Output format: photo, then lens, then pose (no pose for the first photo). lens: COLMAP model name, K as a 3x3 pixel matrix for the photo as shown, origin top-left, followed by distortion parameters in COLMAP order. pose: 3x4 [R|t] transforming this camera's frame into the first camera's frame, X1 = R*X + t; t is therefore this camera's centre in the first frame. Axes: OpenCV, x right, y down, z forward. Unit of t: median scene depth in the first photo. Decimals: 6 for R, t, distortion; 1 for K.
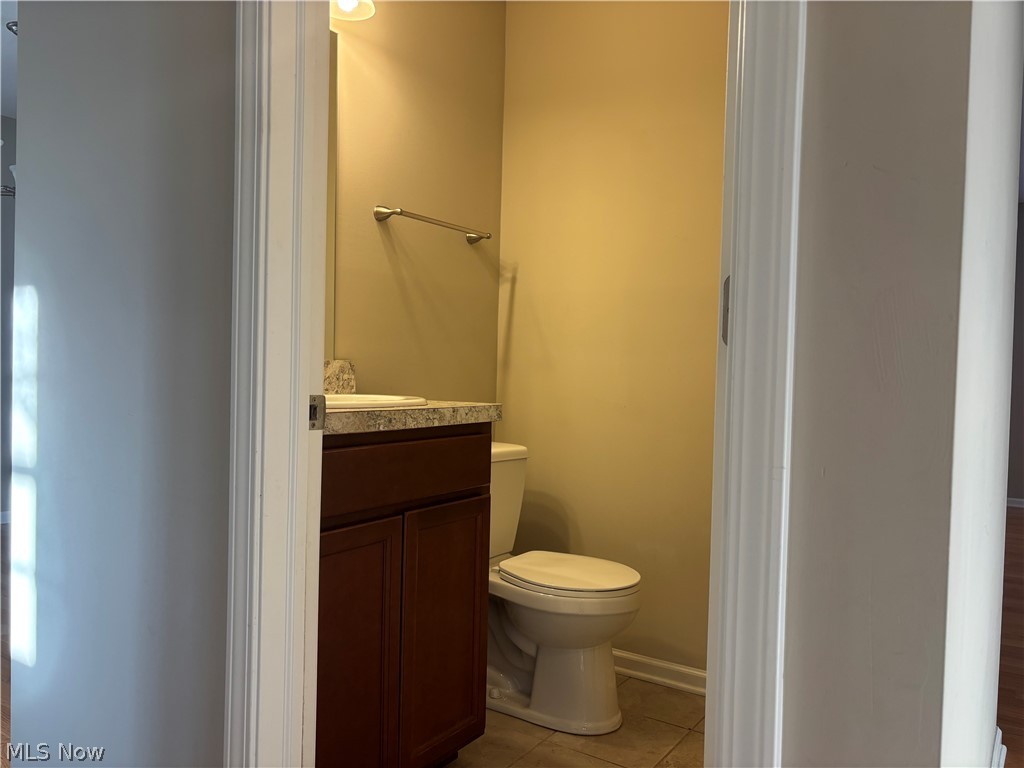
lens RADIAL K [[775.2, 0, 512.0], [0, 775.2, 384.0], [0, 0, 1]] dist [0.076841, -0.081632]
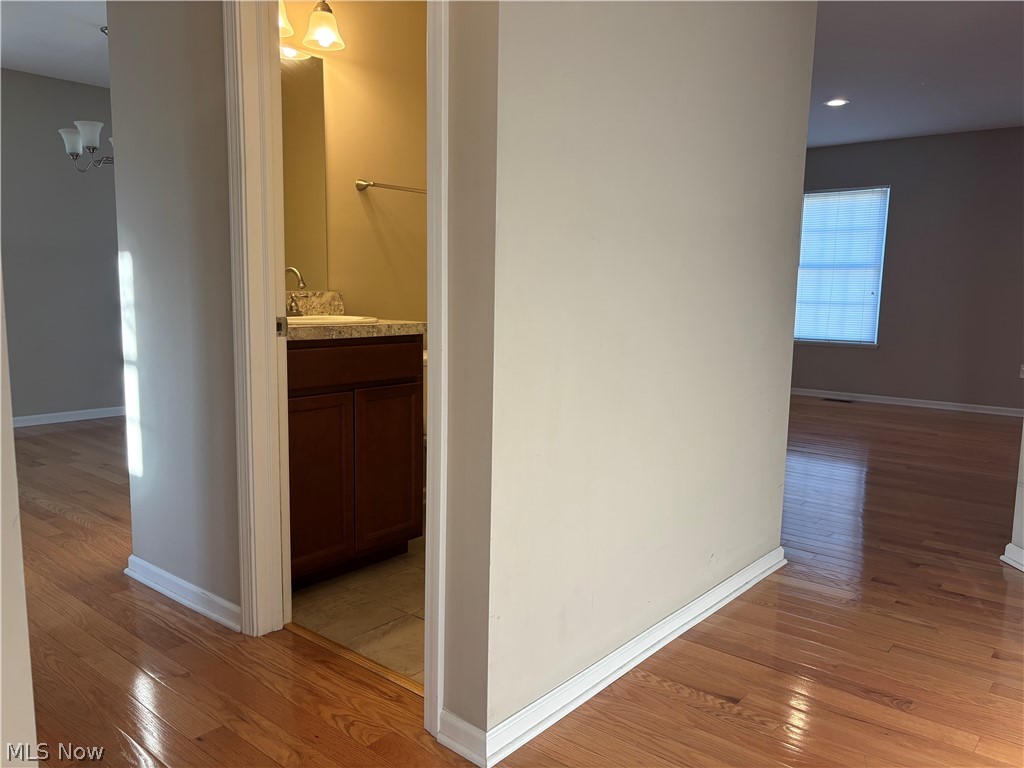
lens RADIAL K [[775.2, 0, 512.0], [0, 775.2, 384.0], [0, 0, 1]] dist [0.066263, -0.095833]
pose [[0.994796, 0.007366, -0.101616, 0.324989], [0.003380, 0.994447, 0.105182, -0.013890], [0.101827, -0.104978, 0.989248, -0.517160]]
